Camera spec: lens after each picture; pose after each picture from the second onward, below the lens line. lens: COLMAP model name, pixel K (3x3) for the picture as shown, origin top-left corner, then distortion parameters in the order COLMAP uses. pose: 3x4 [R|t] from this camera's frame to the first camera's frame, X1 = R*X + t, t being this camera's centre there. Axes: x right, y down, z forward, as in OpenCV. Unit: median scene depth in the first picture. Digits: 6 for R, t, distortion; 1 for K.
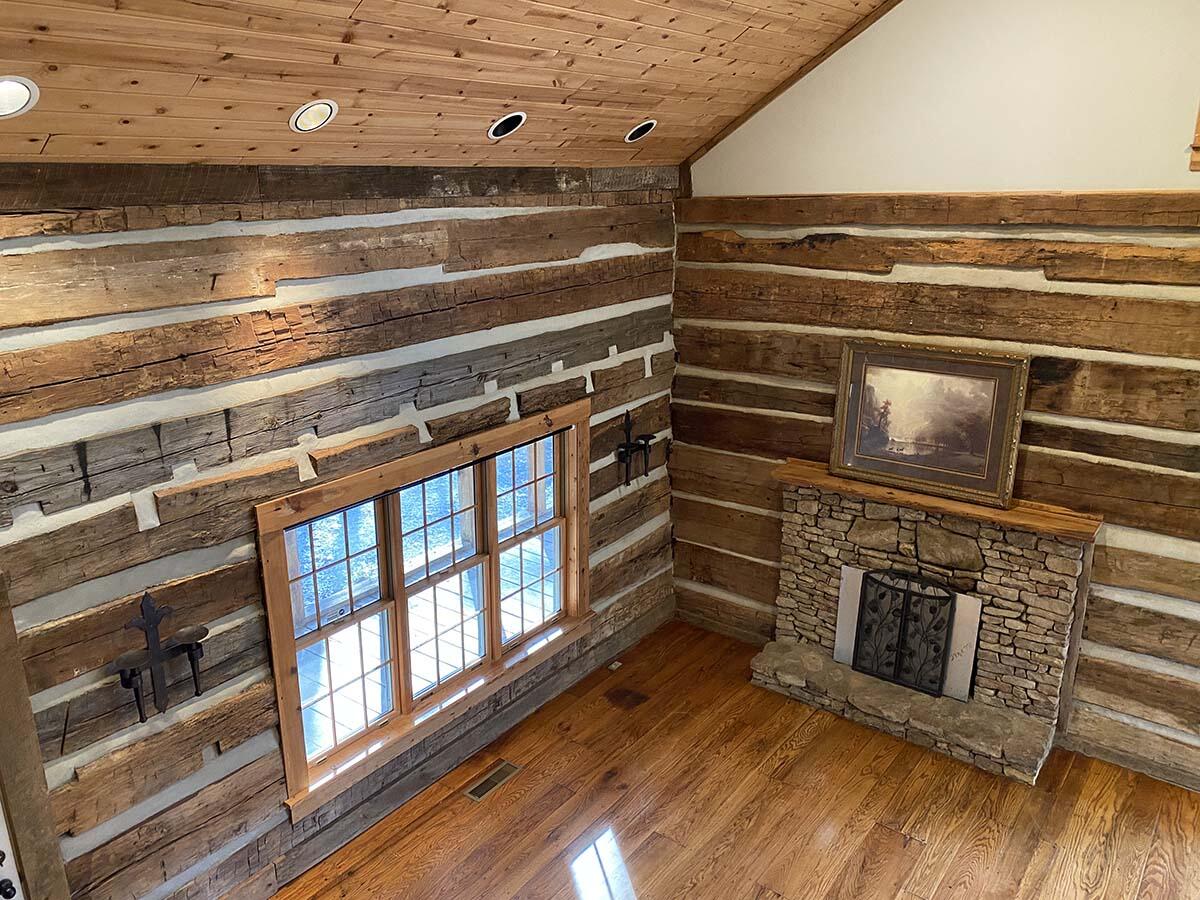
lens RADIAL K [[904.6, 0, 599.9], [0, 904.6, 442.5], [0, 0, 1]] dist [0.038675, -0.037189]
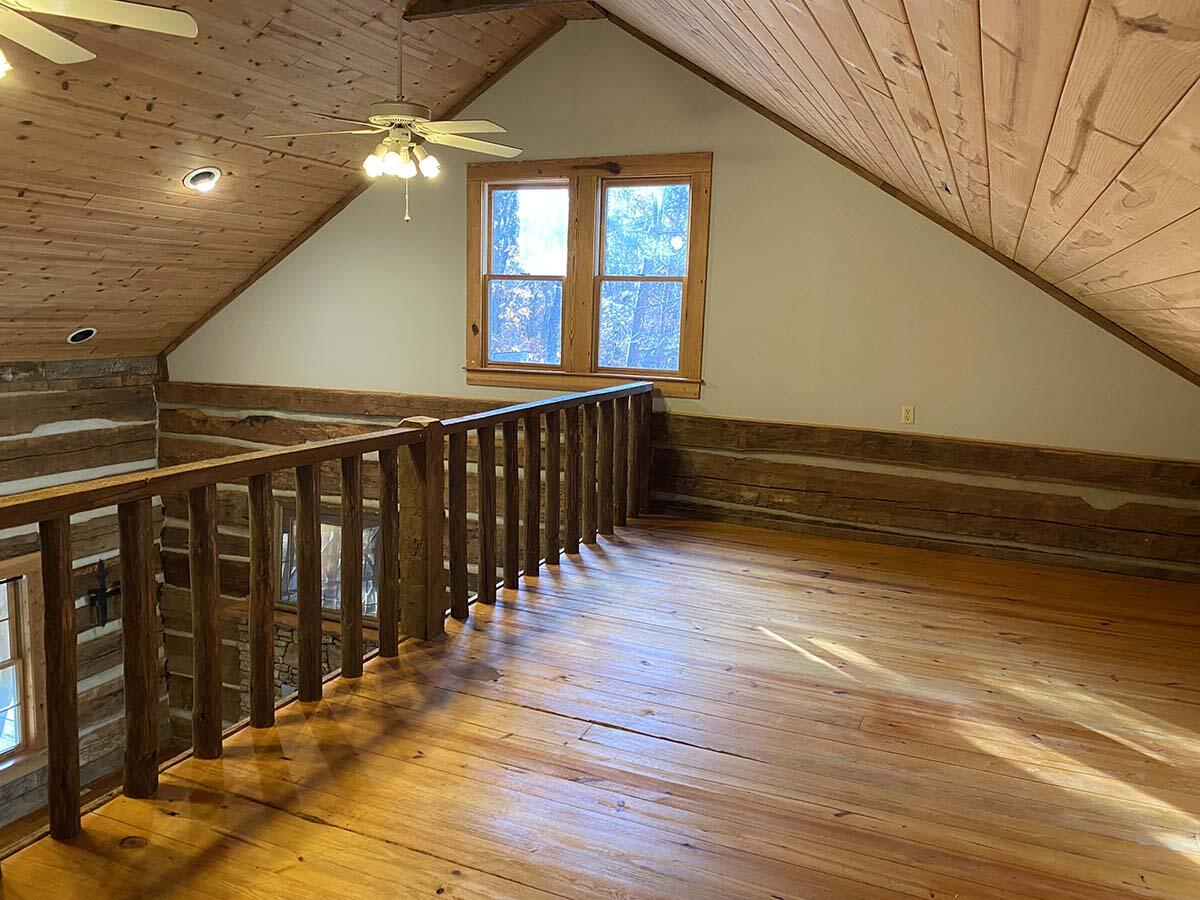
lens RADIAL K [[904.6, 0, 600.9], [0, 904.6, 440.3], [0, 0, 1]] dist [0.038675, -0.037189]
pose [[0.970022, 0.003293, 0.242996, 0.452394], [0.032744, 0.989019, -0.144116, 0.002899], [-0.240802, 0.147753, 0.959262, -0.365652]]
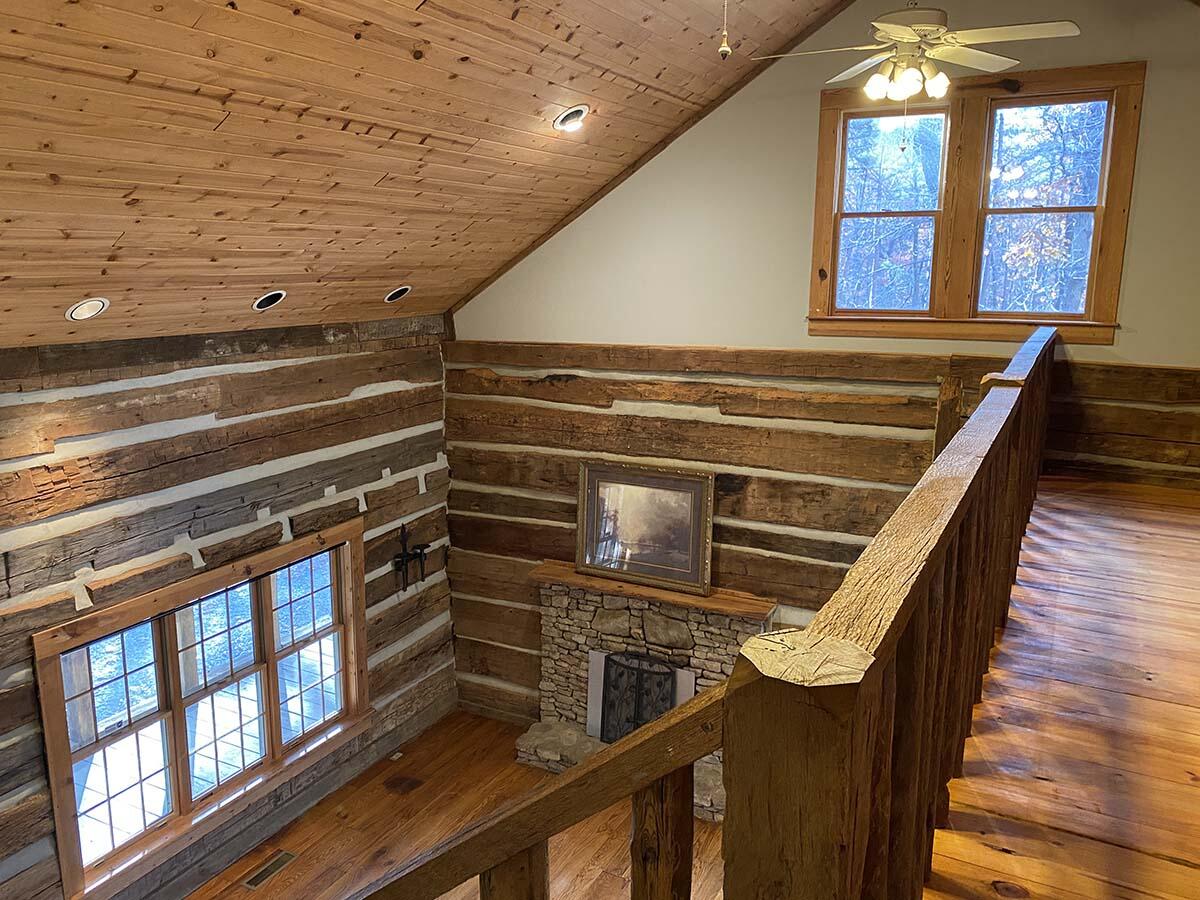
lens RADIAL K [[904.6, 0, 600.5], [0, 904.6, 445.8], [0, 0, 1]] dist [0.038675, -0.037189]
pose [[0.986160, -0.024646, 0.163957, 0.112686], [0.039190, 0.995518, -0.086071, -0.031811], [-0.161100, 0.091305, 0.982705, -0.209241]]
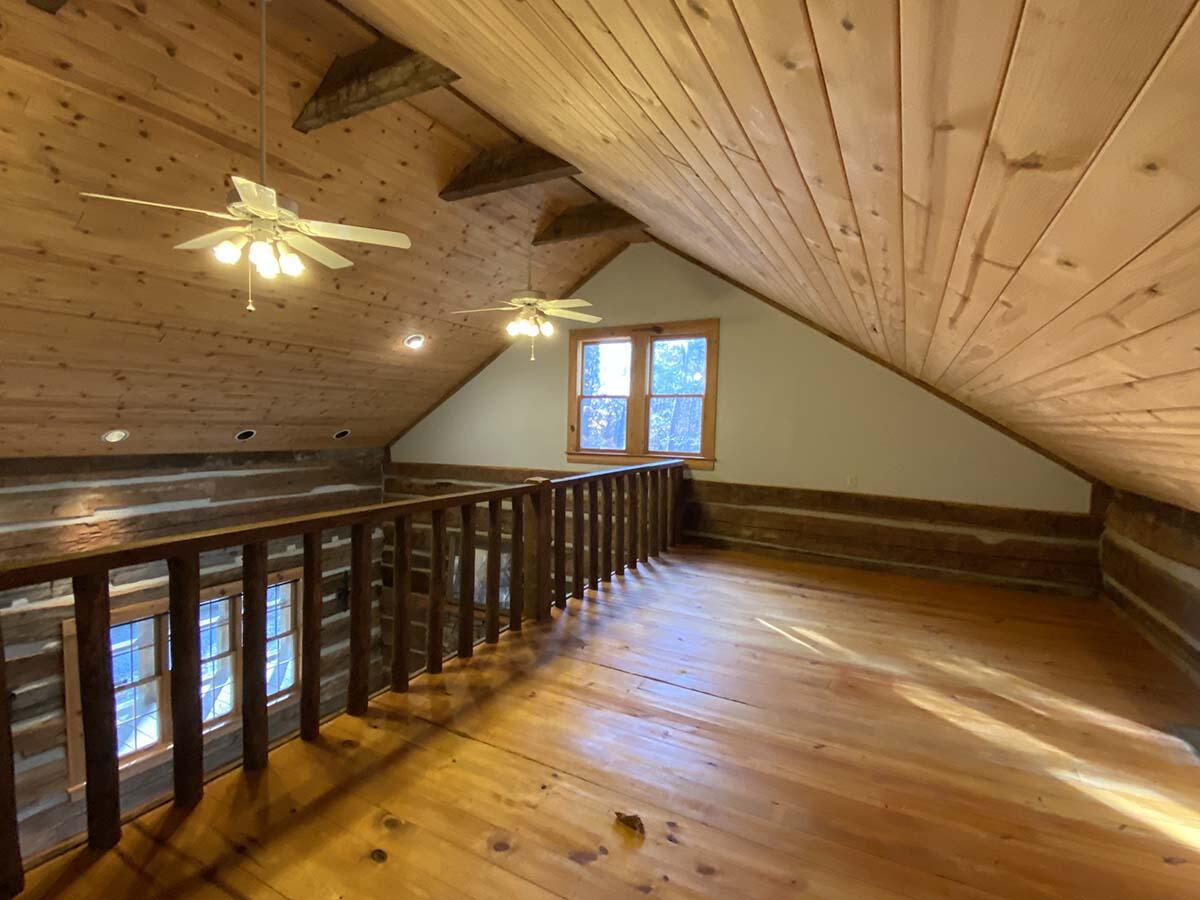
lens RADIAL K [[562.9, 0, 600.8], [0, 562.9, 448.6], [0, 0, 1]] dist [0.012557, -0.015928]
pose [[0.987697, 0.023738, 0.154568, 0.456603], [0.014666, 0.969995, -0.242684, 0.014620], [-0.155691, 0.241965, 0.957713, -0.347694]]
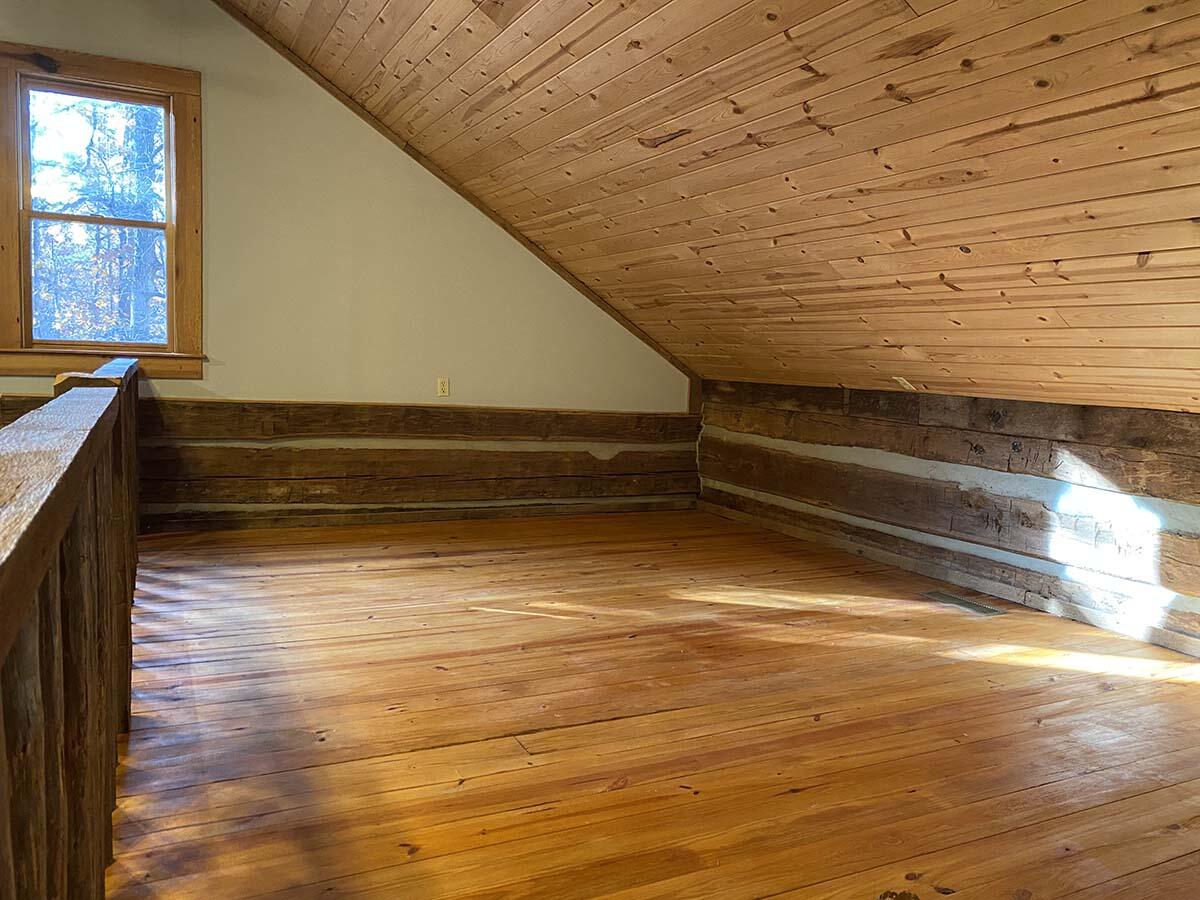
lens RADIAL K [[904.6, 0, 596.7], [0, 904.6, 442.6], [0, 0, 1]] dist [0.038675, -0.037189]
pose [[0.443707, -0.055503, 0.894451, 0.202822], [0.222051, 0.973766, -0.049727, -0.013751], [-0.868226, 0.220678, 0.444392, -0.044689]]
